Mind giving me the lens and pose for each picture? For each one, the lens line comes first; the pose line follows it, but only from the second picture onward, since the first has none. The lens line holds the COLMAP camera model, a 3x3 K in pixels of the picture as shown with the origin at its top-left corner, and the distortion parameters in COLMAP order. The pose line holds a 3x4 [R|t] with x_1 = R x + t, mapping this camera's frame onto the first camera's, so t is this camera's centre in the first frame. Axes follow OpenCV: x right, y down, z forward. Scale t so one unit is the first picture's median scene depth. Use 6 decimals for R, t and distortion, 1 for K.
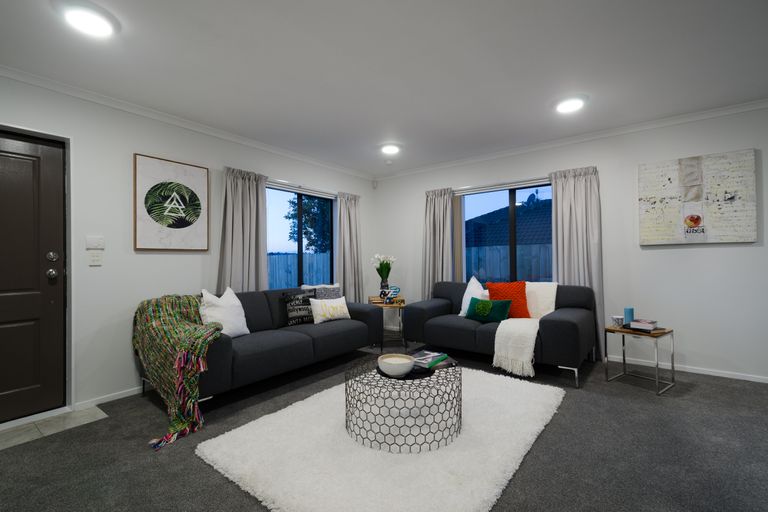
lens RADIAL K [[349.5, 0, 384.0], [0, 349.5, 253.8], [0, 0, 1]] dist [0.001687, 0.000759]
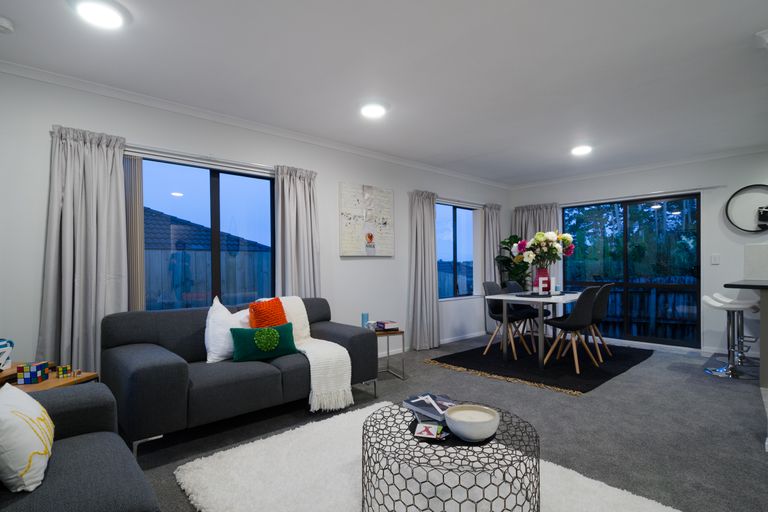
lens RADIAL K [[413.9, 0, 381.4], [0, 413.9, 262.2], [0, 0, 1]] dist [0.002620, -0.004666]
pose [[0.149030, 0.015476, 0.988712, -0.547983], [-0.011606, 0.999836, -0.013901, 0.012511], [-0.988765, -0.009404, 0.149185, 0.727024]]
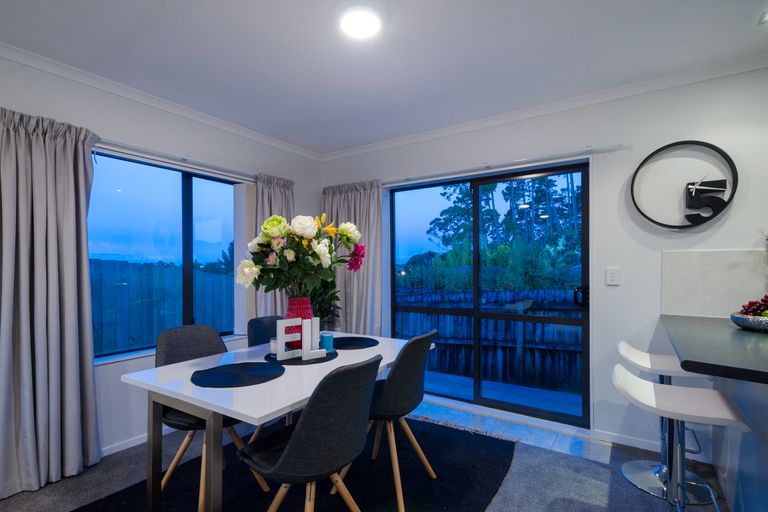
lens RADIAL K [[374.8, 0, 381.6], [0, 374.8, 259.9], [0, 0, 1]] dist [-0.000941, -0.001301]
pose [[-0.066880, 0.028417, 0.997356, 0.424311], [-0.015128, 0.999451, -0.029491, -0.039531], [-0.997646, -0.017060, -0.066413, 0.258535]]
